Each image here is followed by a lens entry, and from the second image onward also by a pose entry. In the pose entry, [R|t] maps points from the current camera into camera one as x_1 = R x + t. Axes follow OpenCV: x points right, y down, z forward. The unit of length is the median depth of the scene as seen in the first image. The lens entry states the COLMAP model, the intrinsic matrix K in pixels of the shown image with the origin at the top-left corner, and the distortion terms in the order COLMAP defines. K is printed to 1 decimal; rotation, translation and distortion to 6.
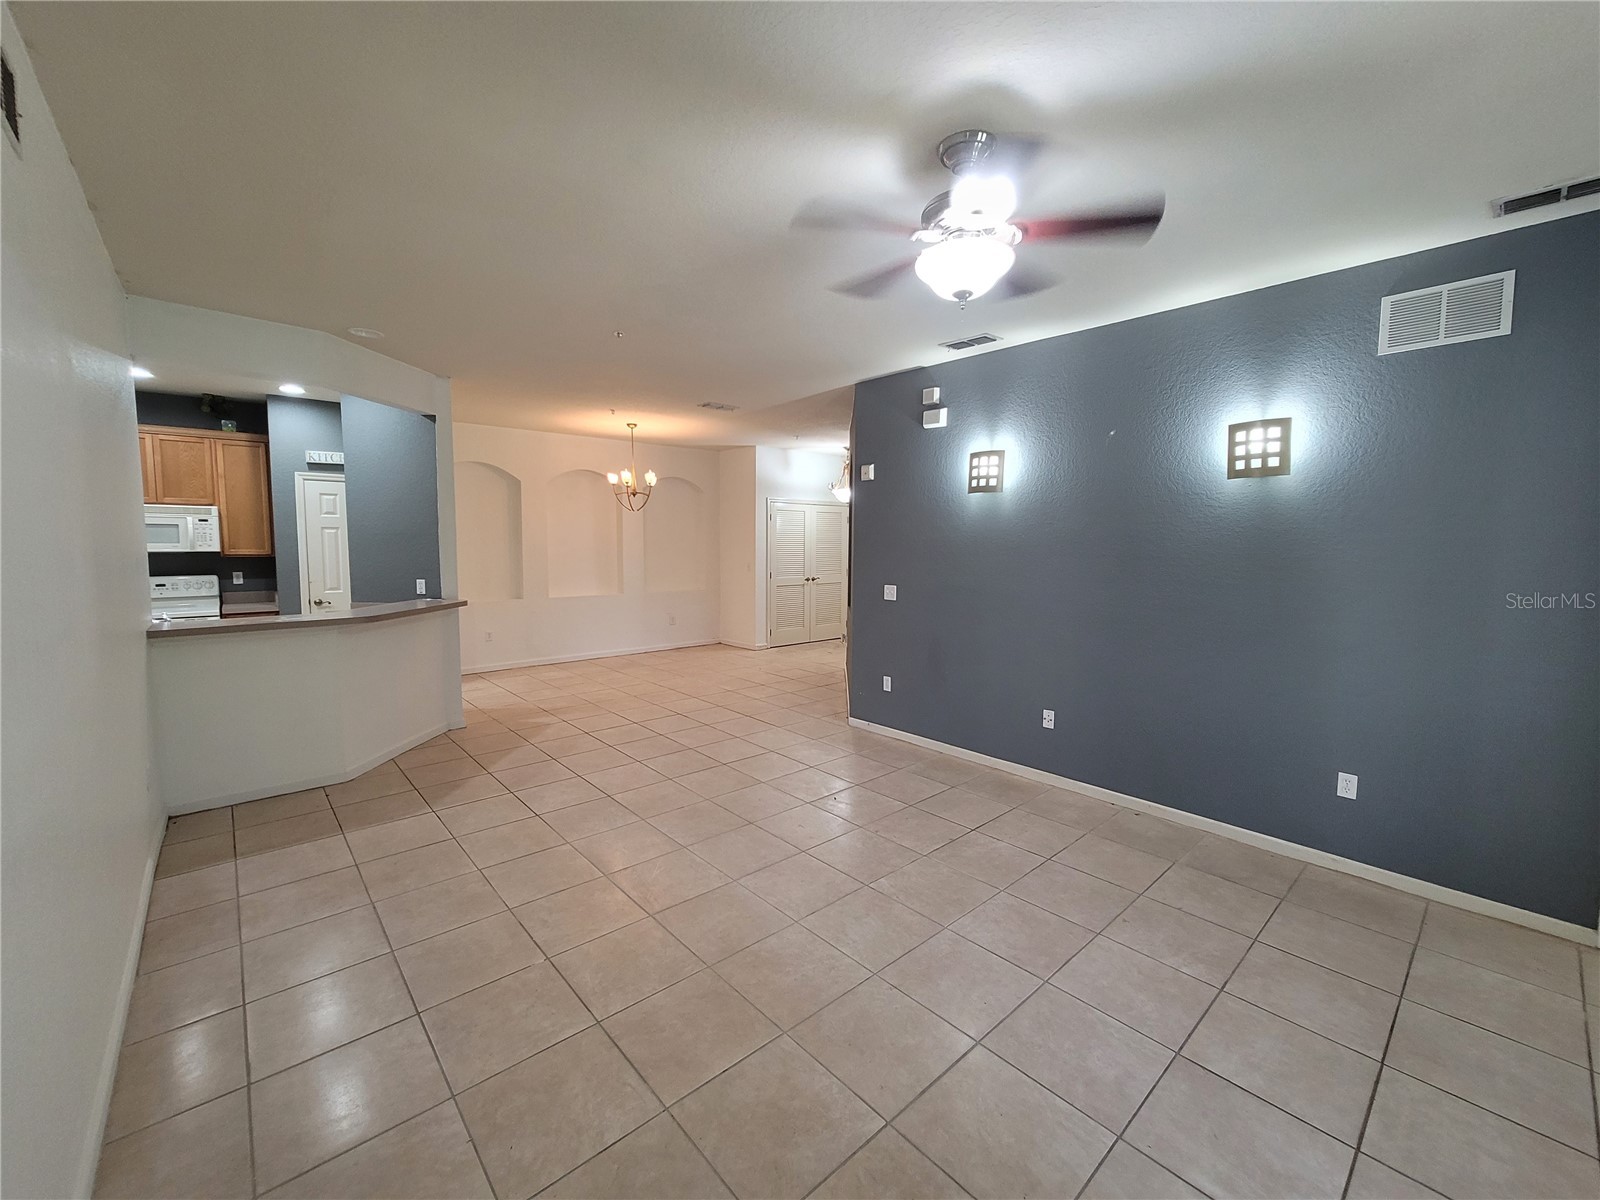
lens RADIAL K [[650.8, 0, 795.0], [0, 650.8, 589.9], [0, 0, 1]] dist [-0.002779, -0.000476]
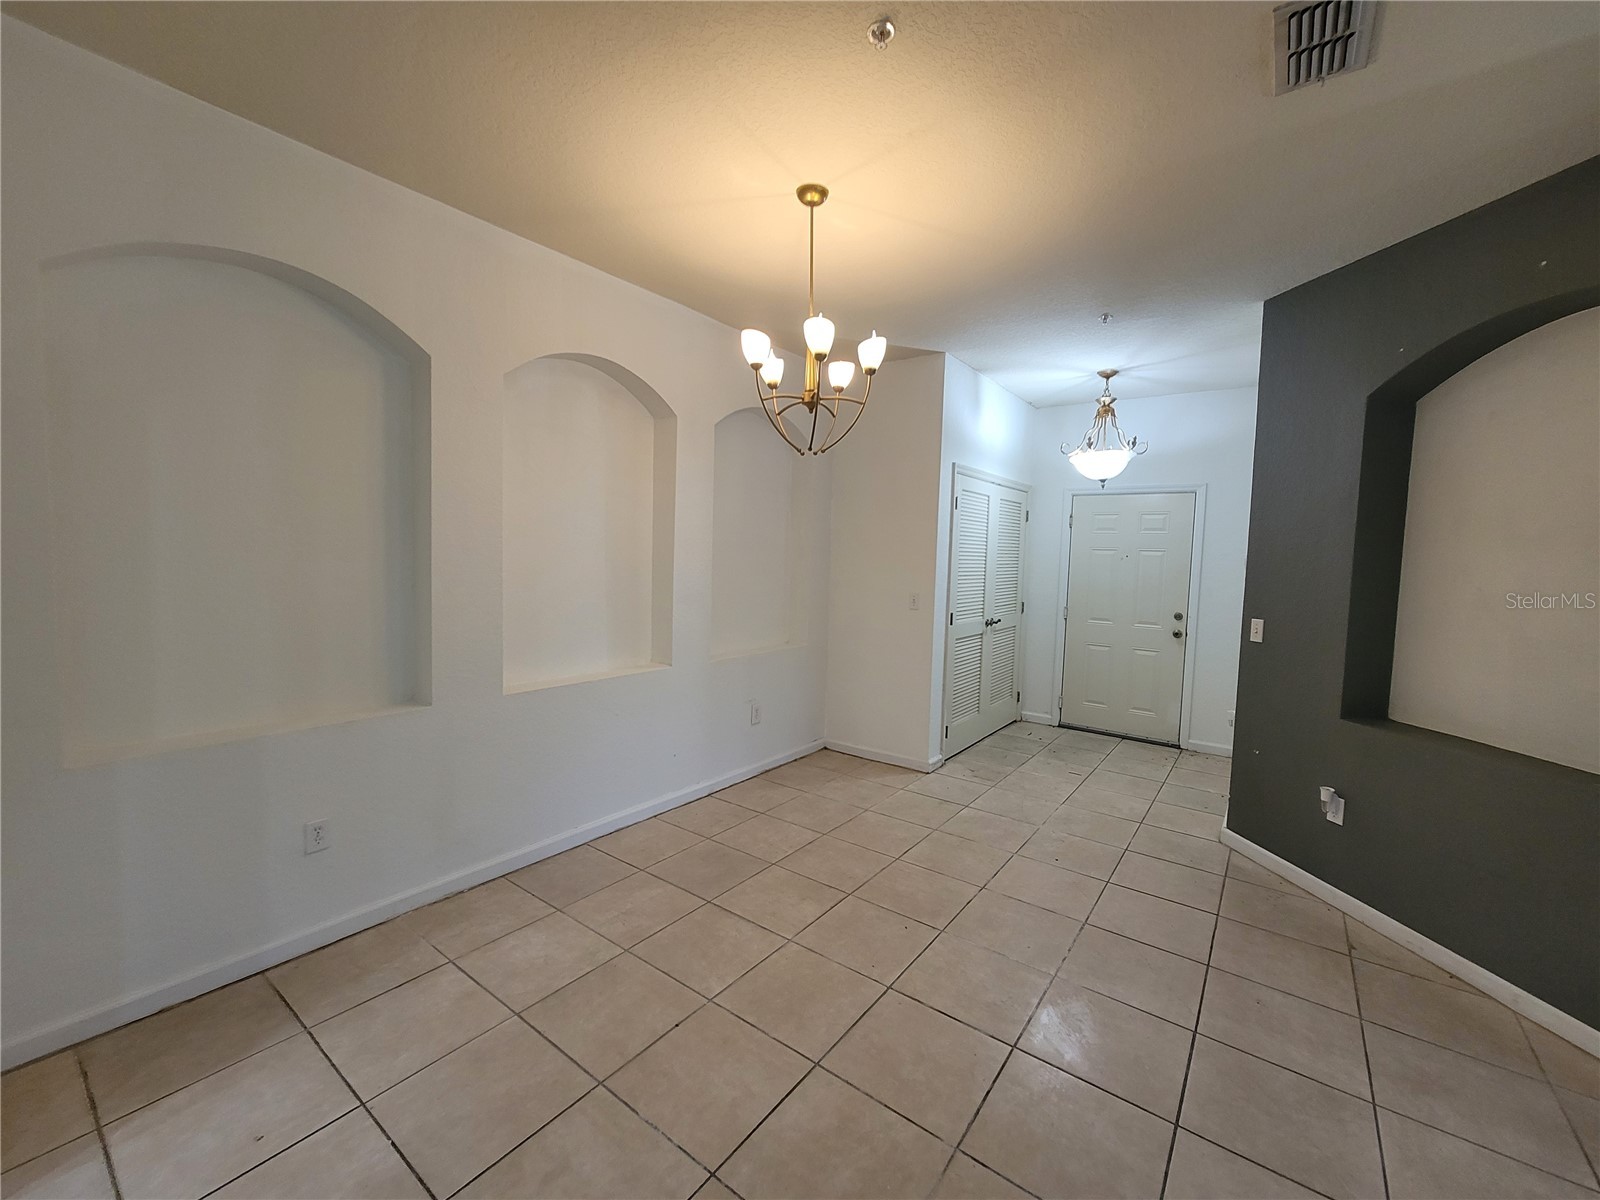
lens RADIAL K [[653.9, 0, 799.0], [0, 653.9, 593.0], [0, 0, 1]] dist [0.003520, 0.000534]
pose [[0.979029, 0.008104, 0.203562, -0.392232], [-0.005788, 0.999912, -0.011971, -0.054797], [-0.203641, 0.010542, 0.978989, 0.816536]]
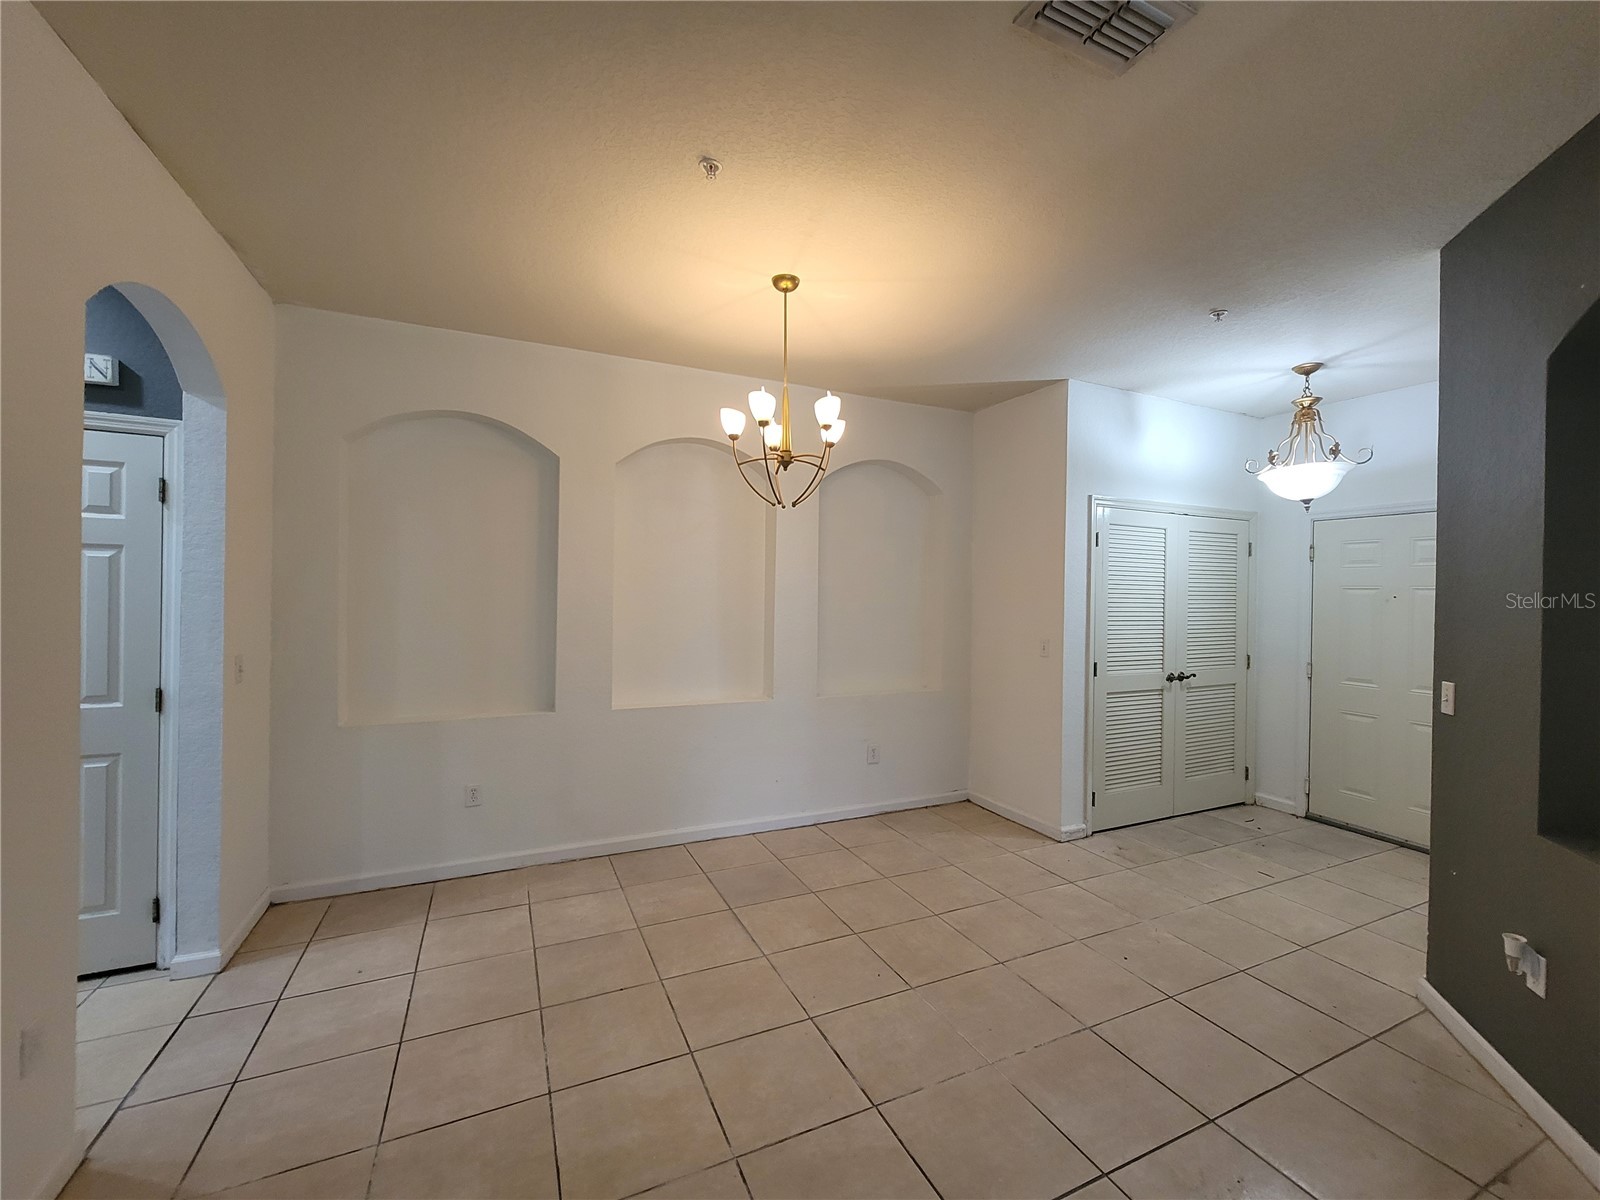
lens RADIAL K [[654.4, 0, 797.5], [0, 654.4, 593.2], [0, 0, 1]] dist [-0.001168, 0.000276]
pose [[0.957329, 0.008298, -0.288882, -0.158786], [-0.031155, 0.996726, -0.074614, -0.053047], [0.287317, 0.080430, 0.954453, 0.786935]]
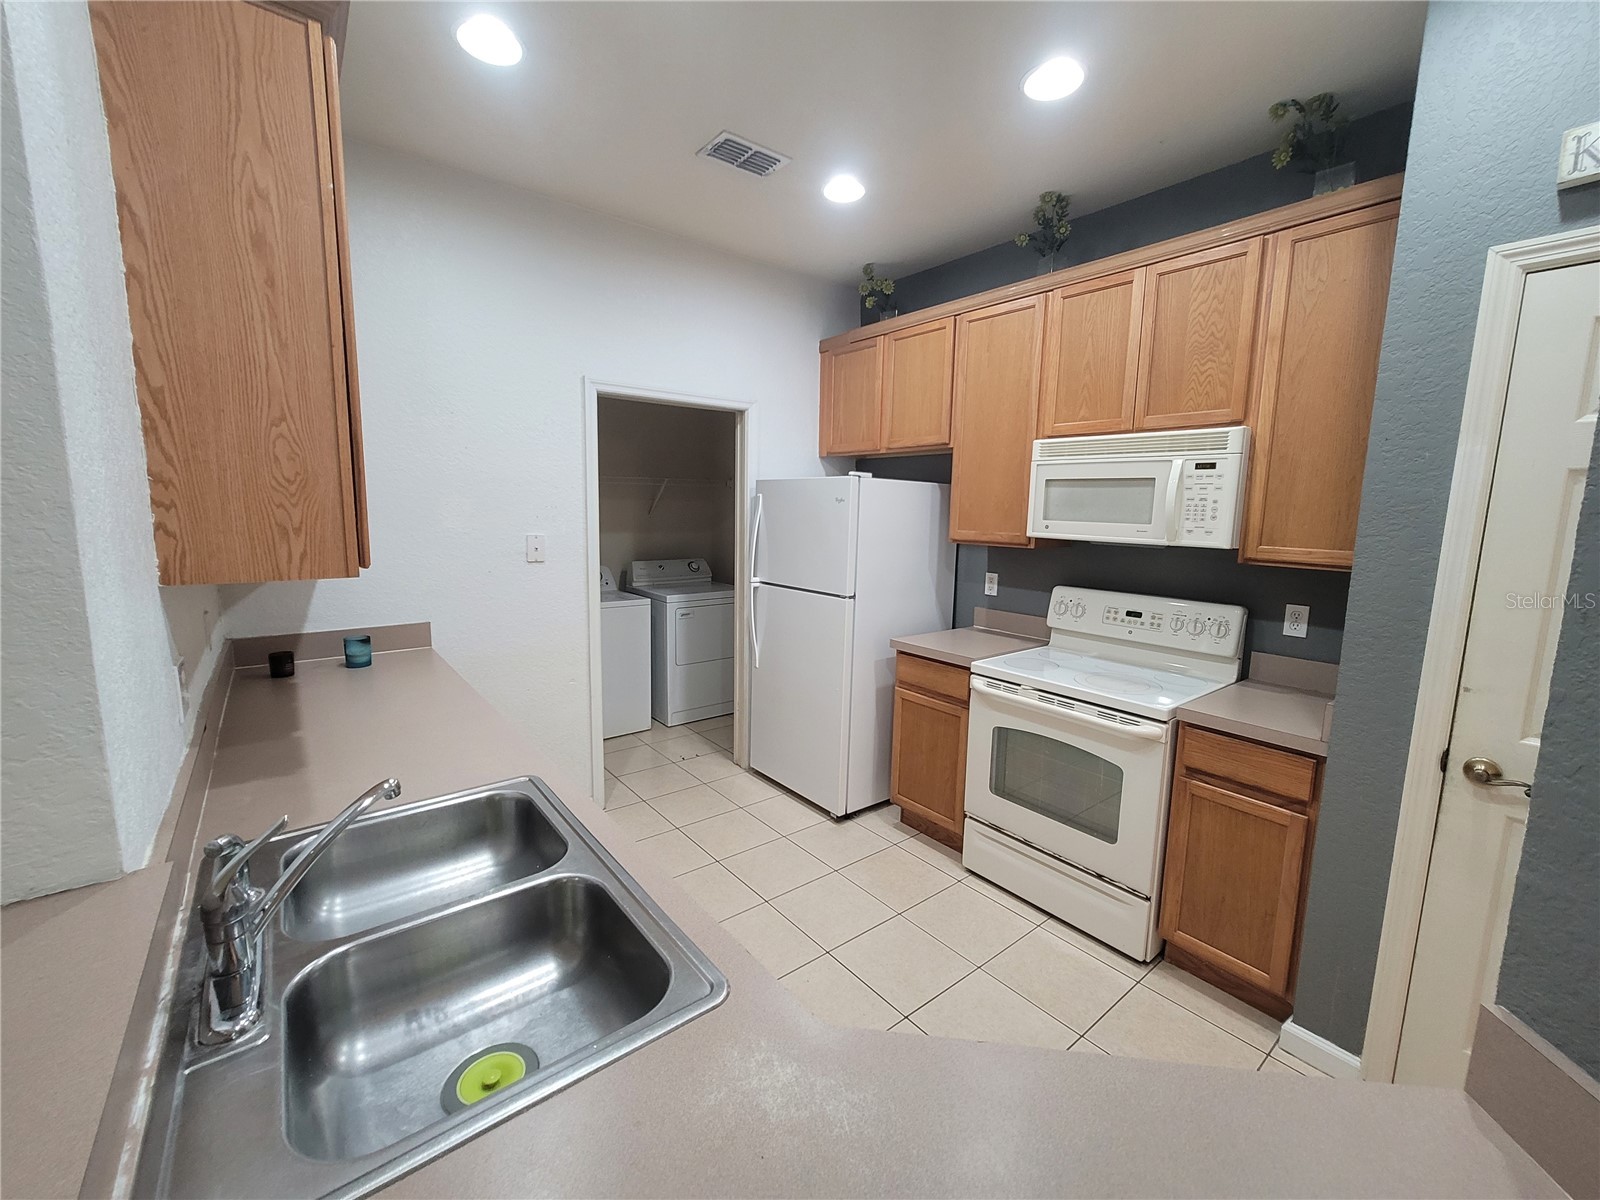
lens RADIAL K [[653.9, 0, 799.0], [0, 653.9, 593.0], [0, 0, 1]] dist [0.003520, 0.000534]
pose [[-0.053368, 0.128384, -0.990288, -0.489112], [-0.100034, 0.986025, 0.133222, -0.058503], [0.993552, 0.106173, -0.039779, 0.758916]]
